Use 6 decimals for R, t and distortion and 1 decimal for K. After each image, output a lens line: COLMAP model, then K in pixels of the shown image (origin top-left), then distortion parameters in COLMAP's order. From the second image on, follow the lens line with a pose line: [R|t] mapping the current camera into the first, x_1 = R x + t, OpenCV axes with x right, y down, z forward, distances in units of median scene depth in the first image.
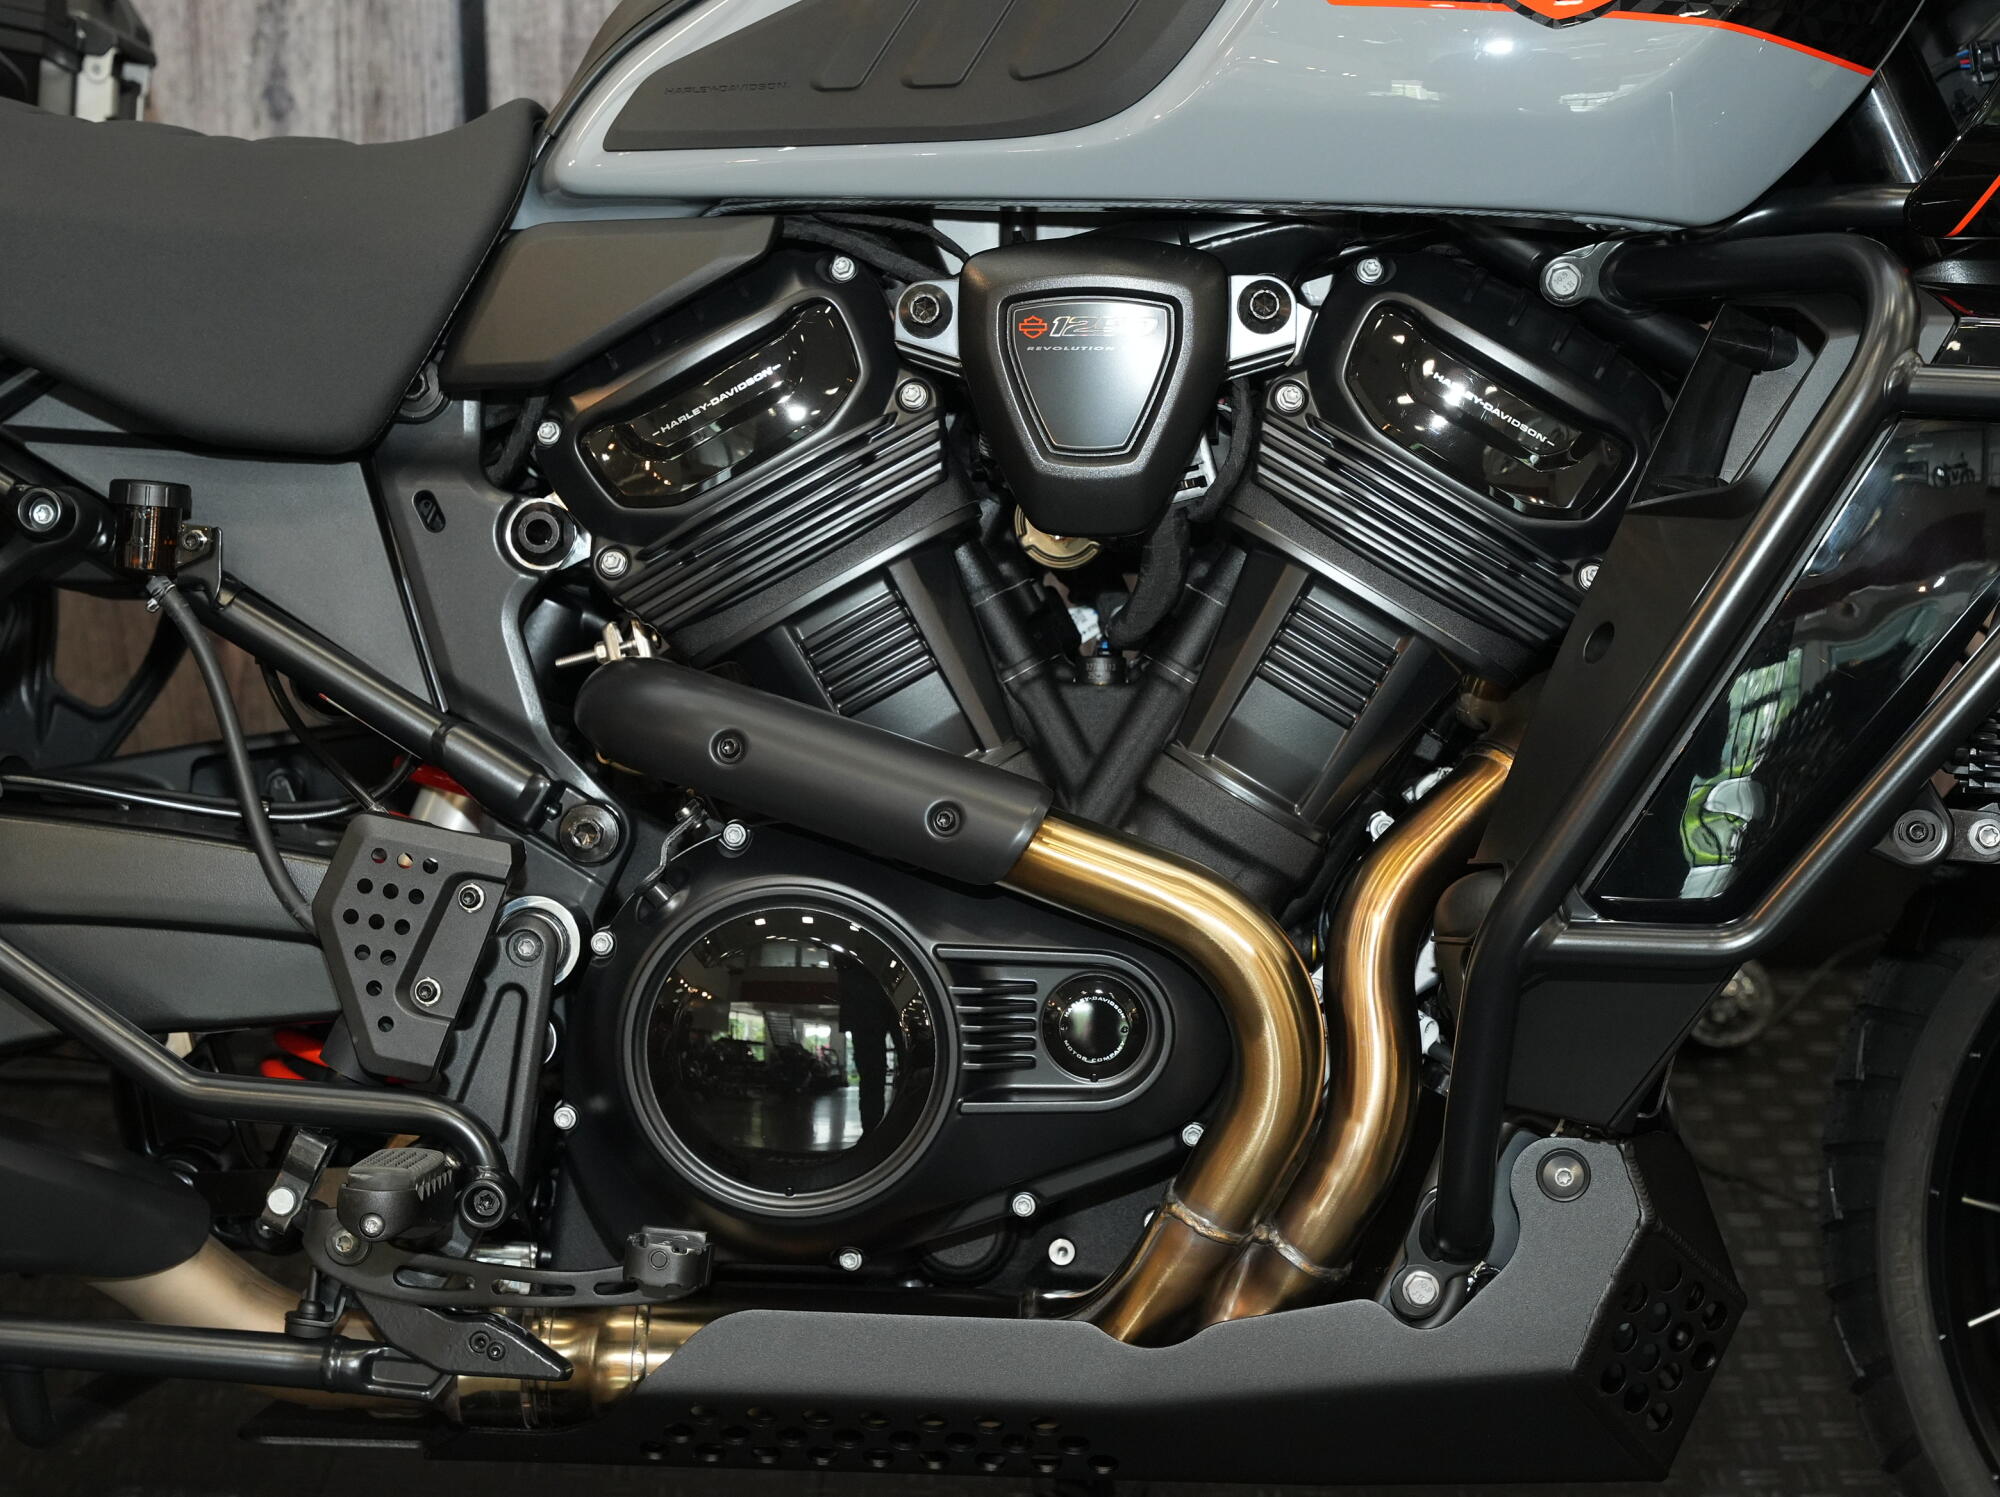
lens RADIAL K [[3618.7, 0, 1000.0], [0, 3618.7, 748.5], [0, 0, 1]] dist [0.008237, 0.110073]
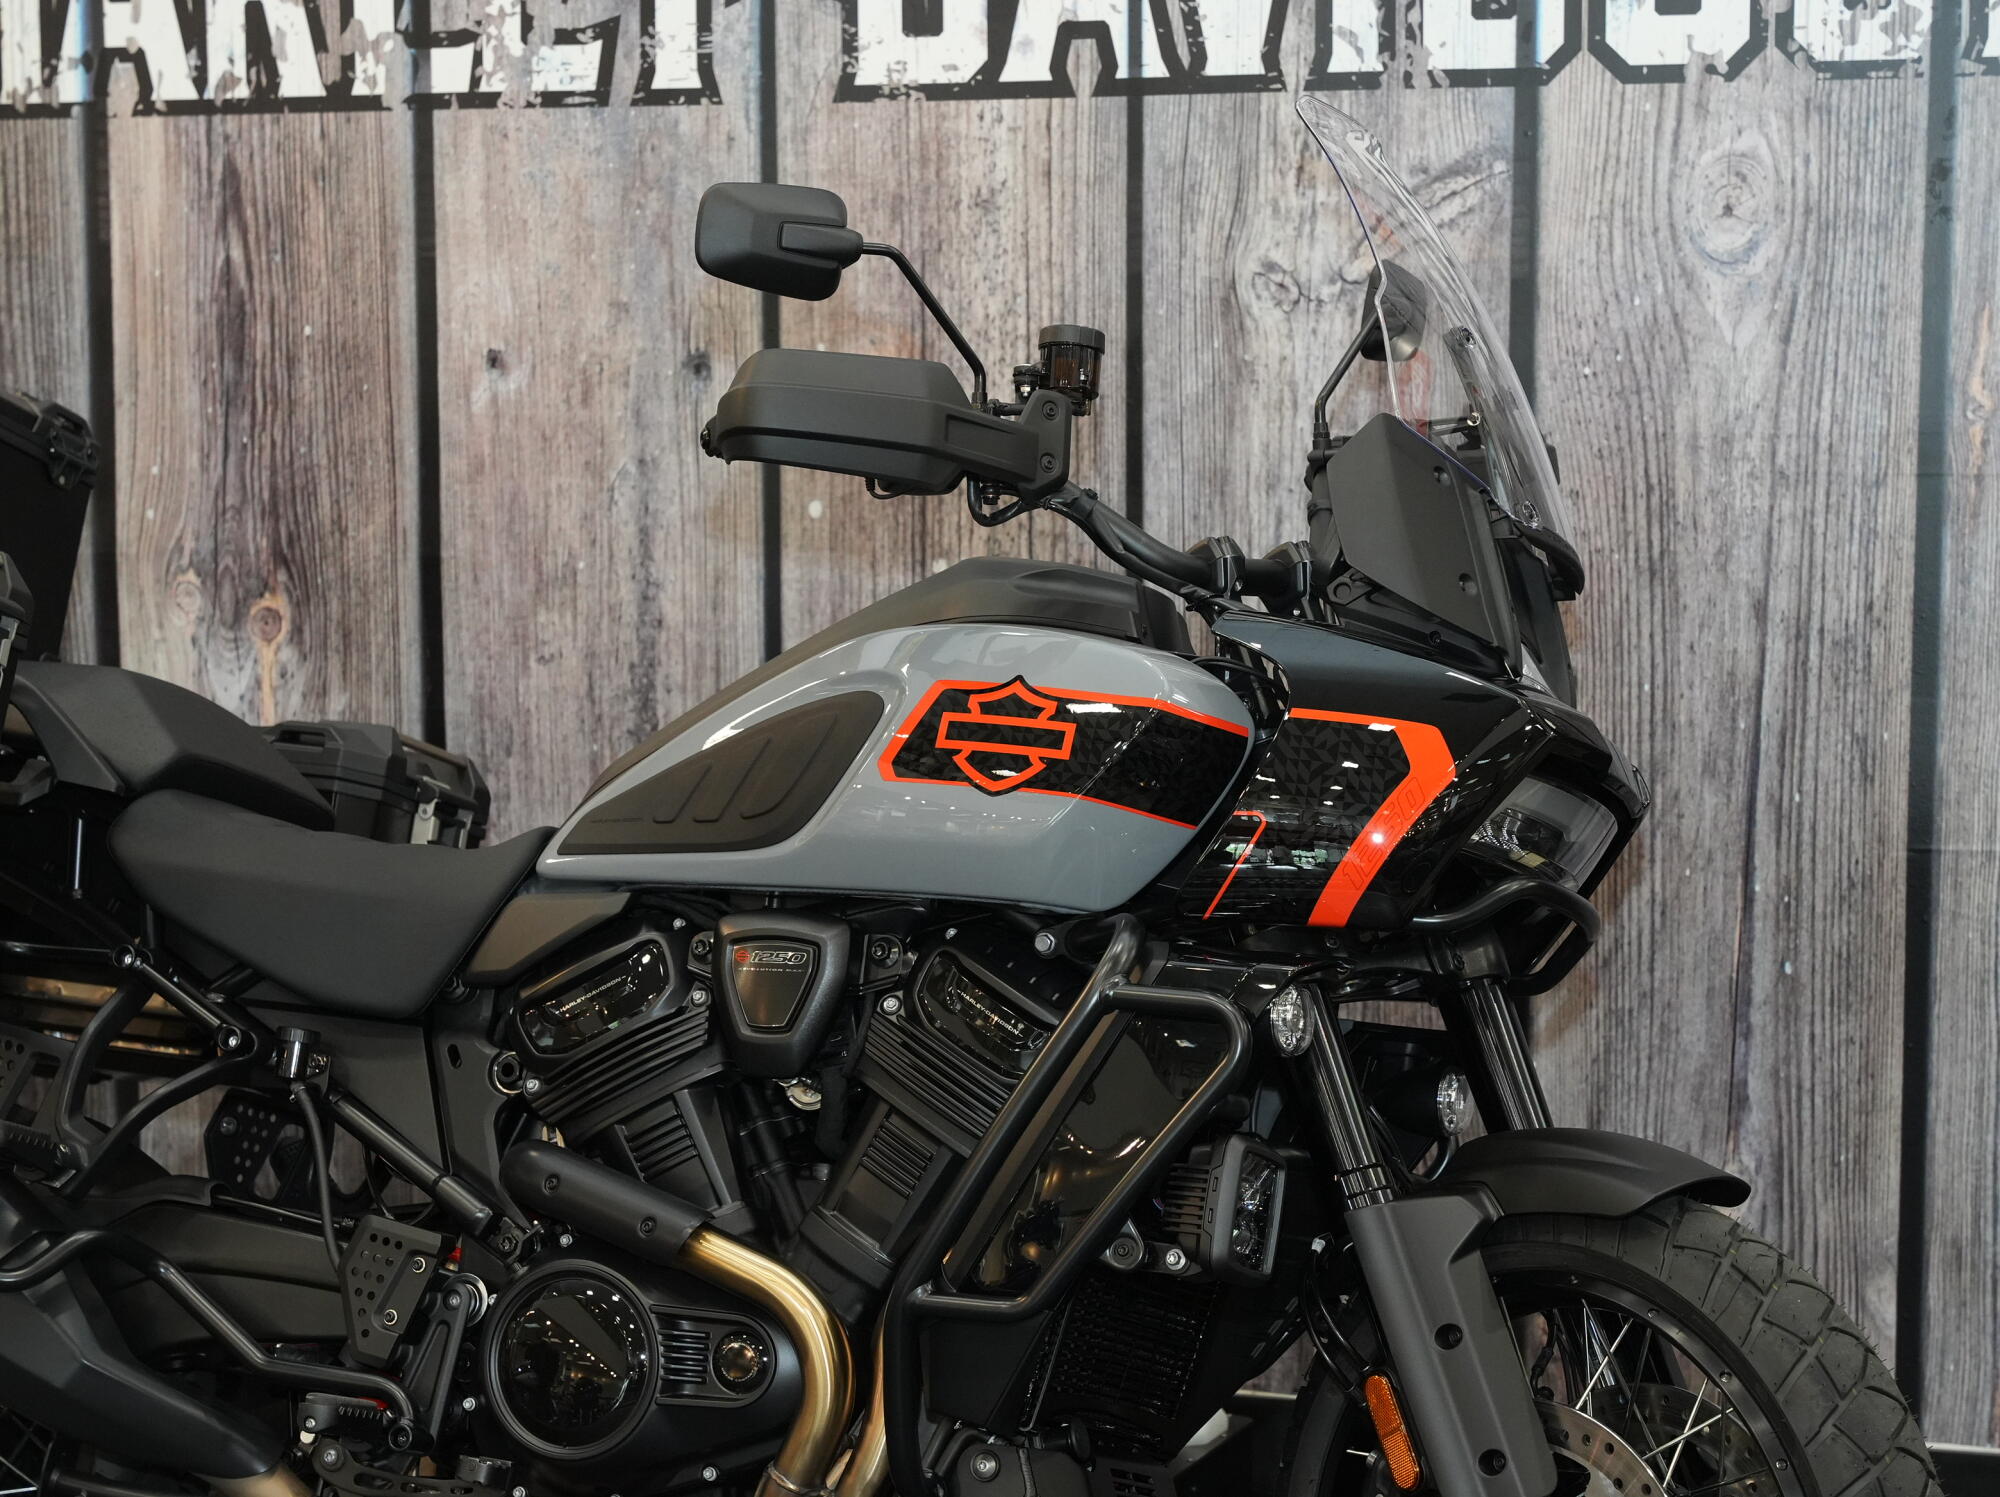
lens RADIAL K [[4327.9, 0, 1000.0], [0, 4327.9, 748.5], [0, 0, 1]] dist [0.021802, 0.150333]
pose [[0.952754, 0.025951, -0.302632, 0.745405], [-0.092132, 0.974095, -0.206521, 0.203443], [0.289433, 0.224646, 0.930464, -0.921190]]
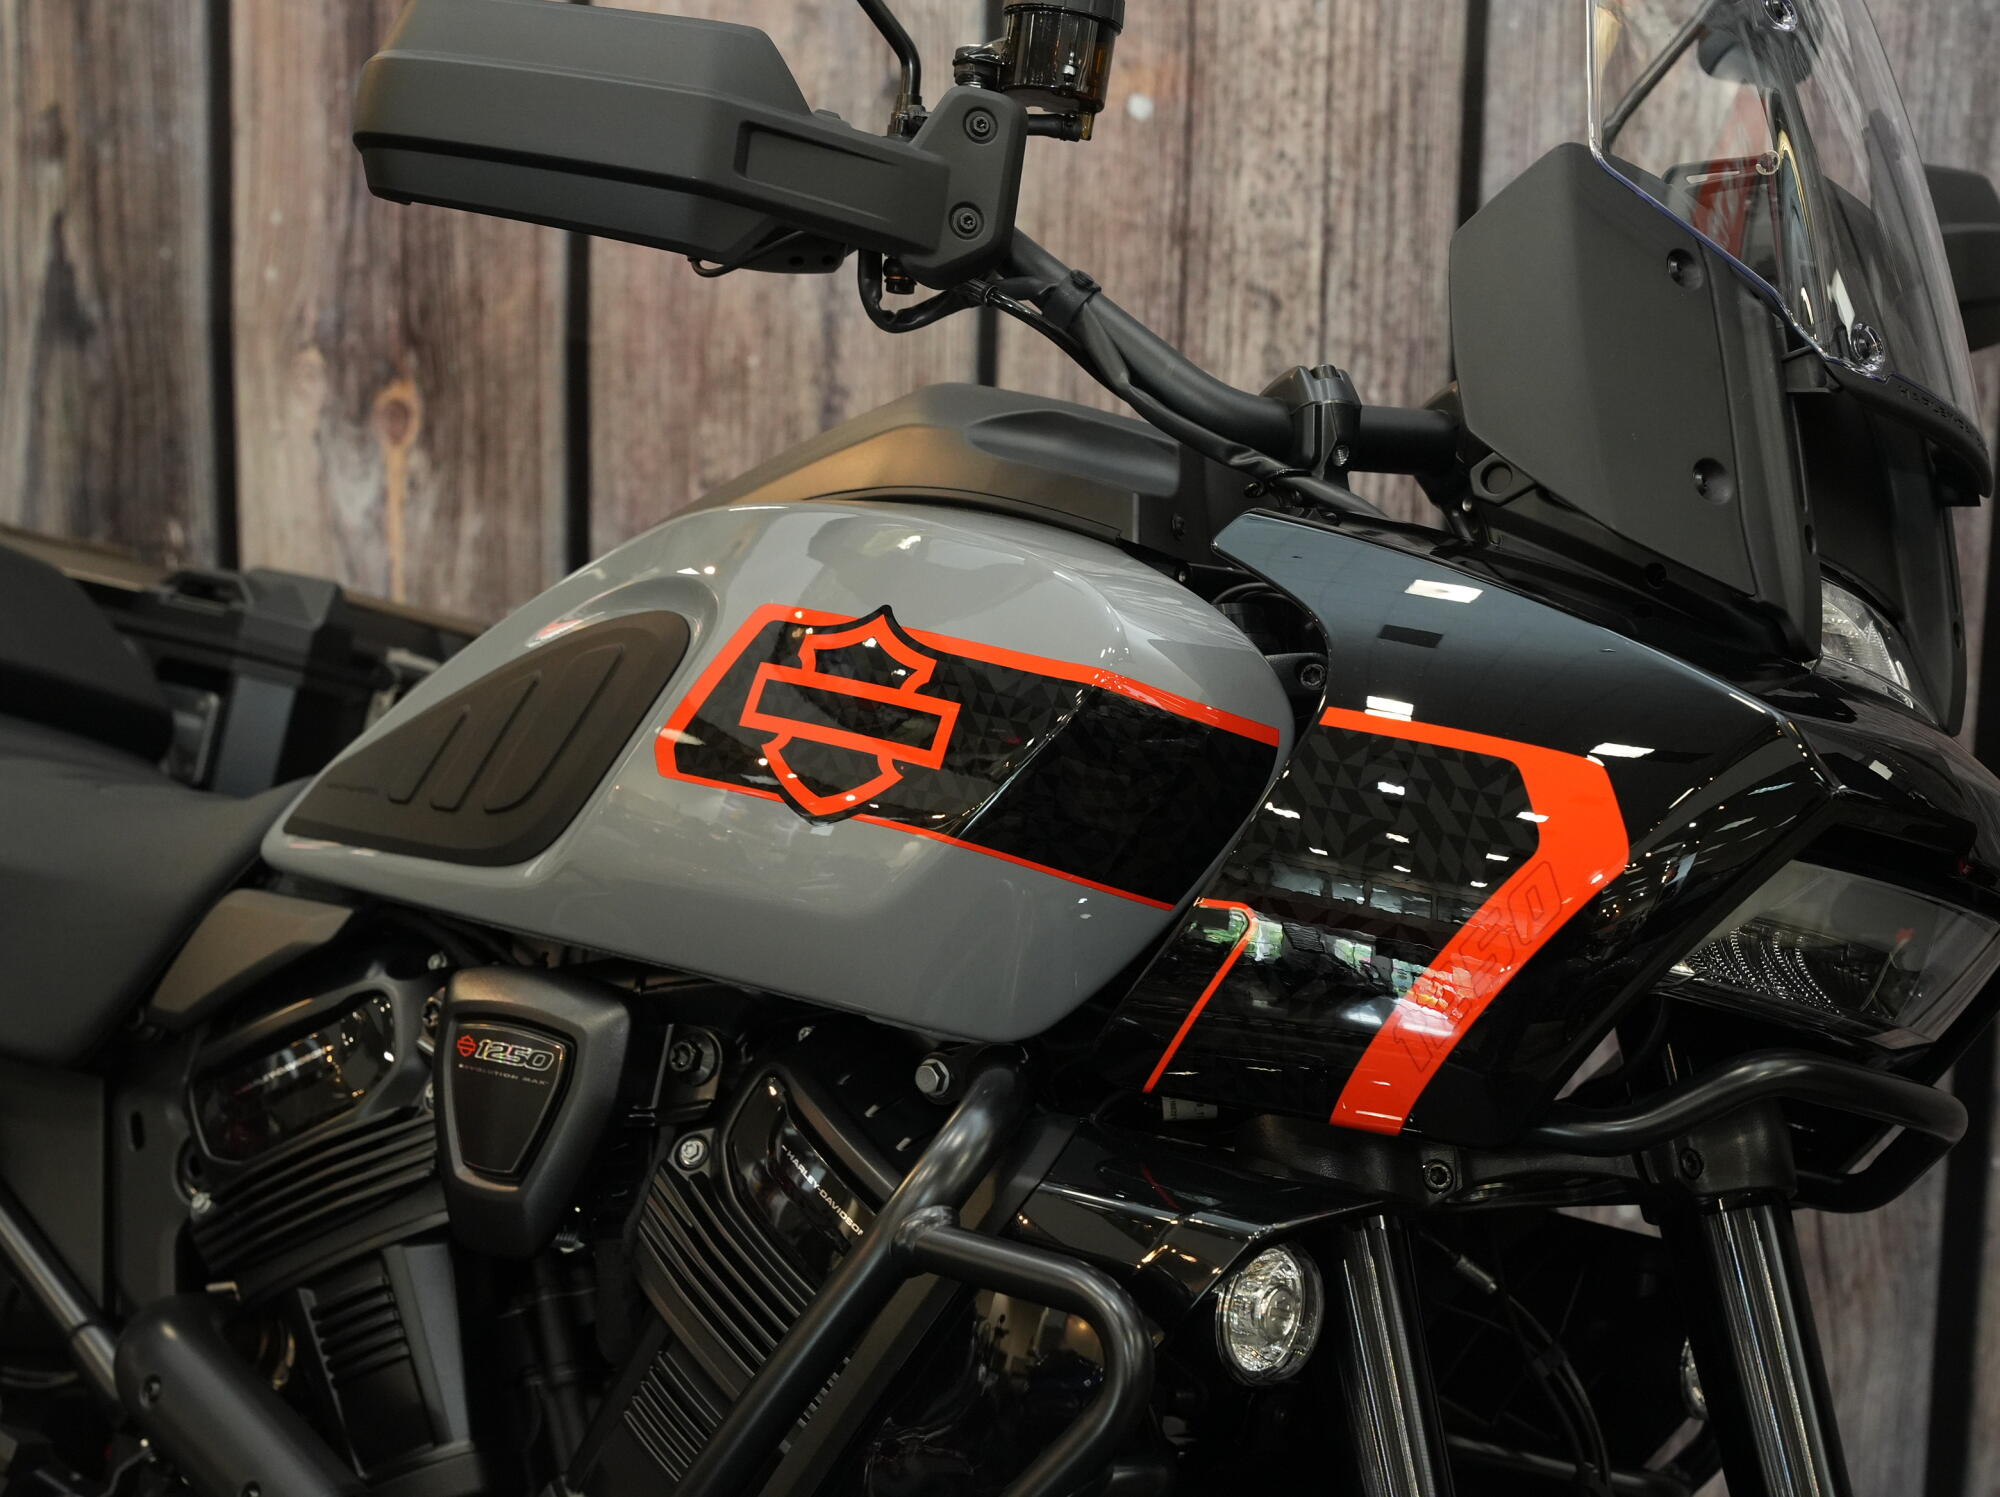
lens RADIAL K [[3618.7, 0, 1000.0], [0, 3618.7, 748.5], [0, 0, 1]] dist [0.008237, 0.110073]
pose [[0.857476, 0.104824, -0.503732, 0.643045], [-0.182642, 0.977281, -0.107534, -0.113481], [0.481016, 0.184211, 0.857141, 0.162128]]
